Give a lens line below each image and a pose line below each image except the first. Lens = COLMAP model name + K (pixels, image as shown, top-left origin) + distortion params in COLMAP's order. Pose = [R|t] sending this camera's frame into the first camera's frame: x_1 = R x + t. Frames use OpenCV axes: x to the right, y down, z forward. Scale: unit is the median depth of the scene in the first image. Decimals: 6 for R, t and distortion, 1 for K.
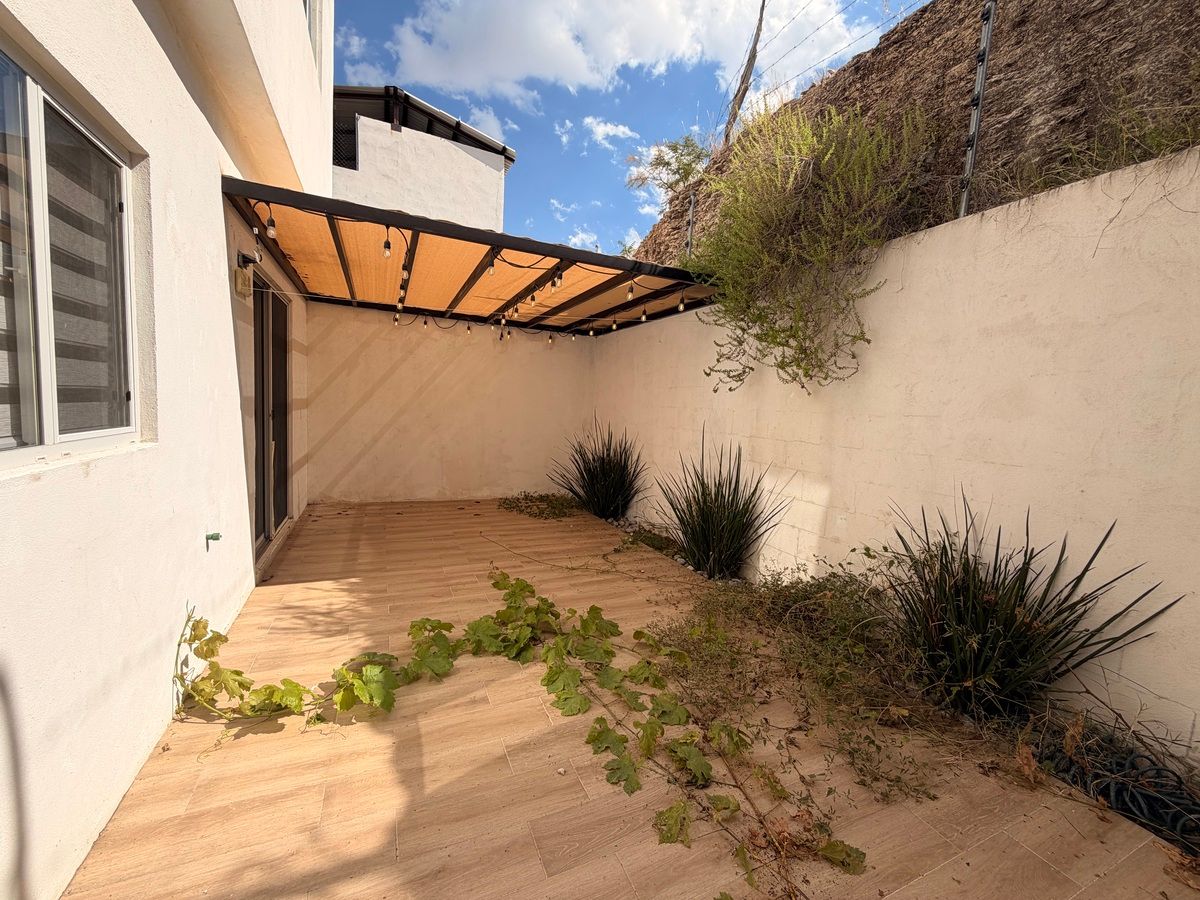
lens RADIAL K [[477.4, 0, 600.0], [0, 477.4, 450.0], [0, 0, 1]] dist [-0.000458, 0.000001]
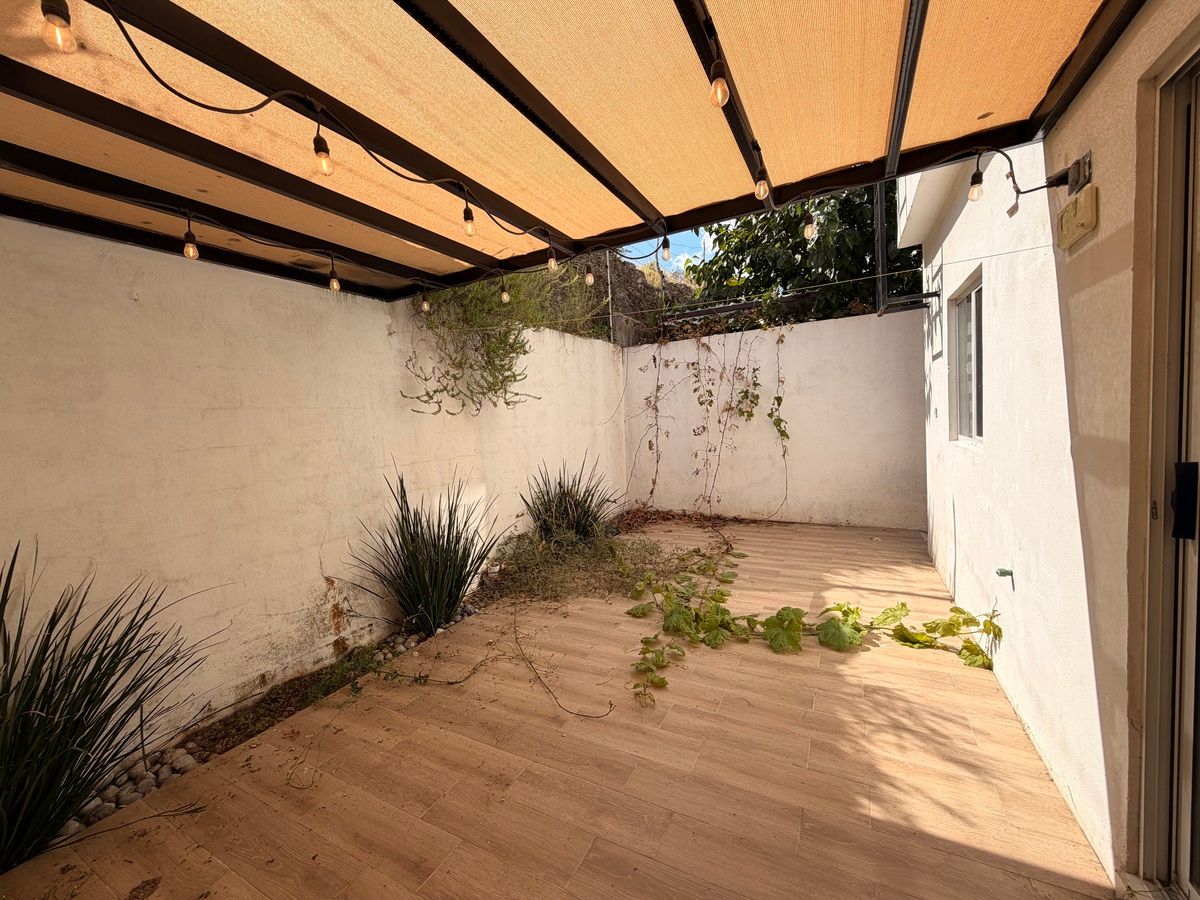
lens RADIAL K [[479.4, 0, 597.4], [0, 479.4, 449.5], [0, 0, 1]] dist [0.000369, -0.000011]
pose [[-0.615184, -0.070544, 0.785221, -0.850222], [0.092038, 0.982752, 0.160397, -0.232604], [-0.782993, 0.170943, -0.598081, 1.758419]]
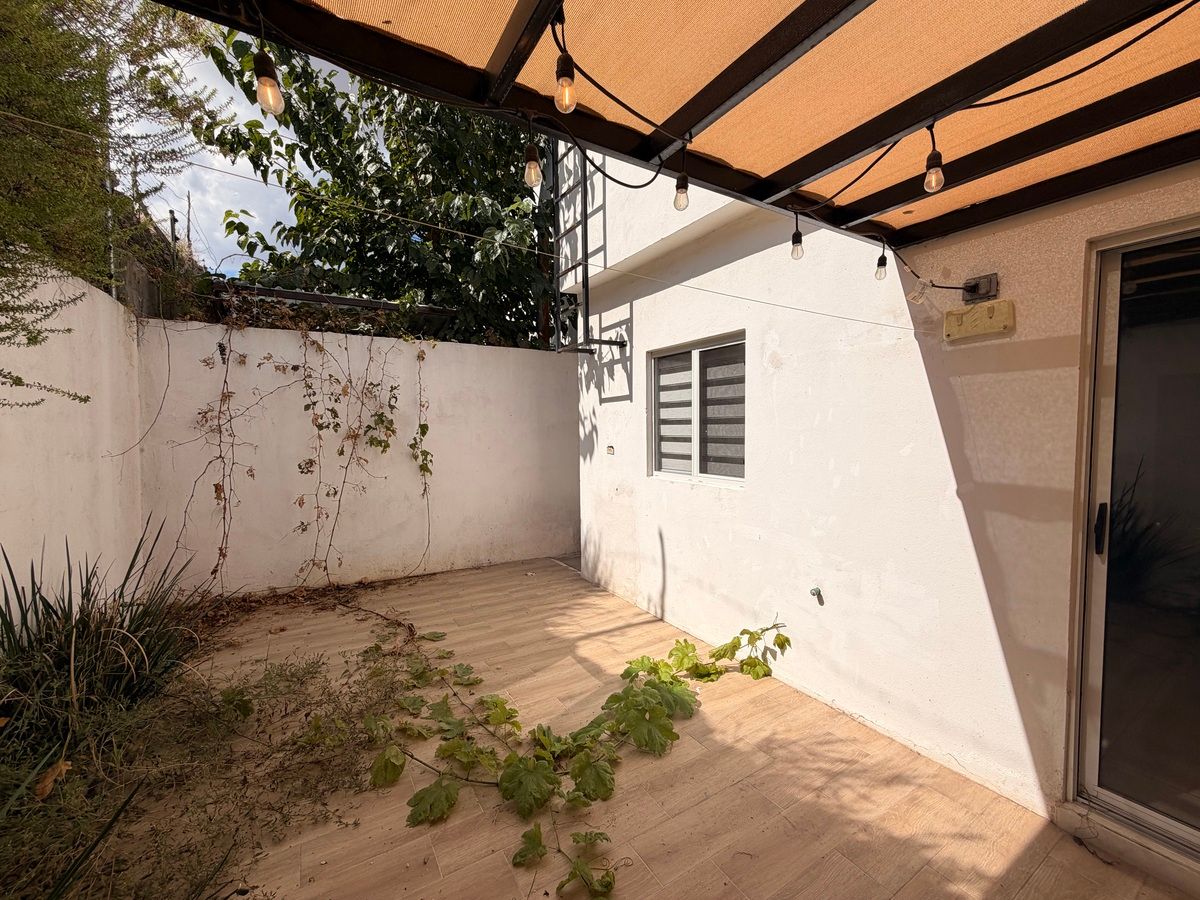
lens RADIAL K [[479.4, 0, 597.4], [0, 479.4, 449.5], [0, 0, 1]] dist [0.000369, -0.000011]
pose [[-0.991441, -0.043437, -0.123121, -0.114025], [-0.059199, 0.990082, 0.127409, -0.218458], [0.116366, 0.133607, -0.984179, 1.640051]]
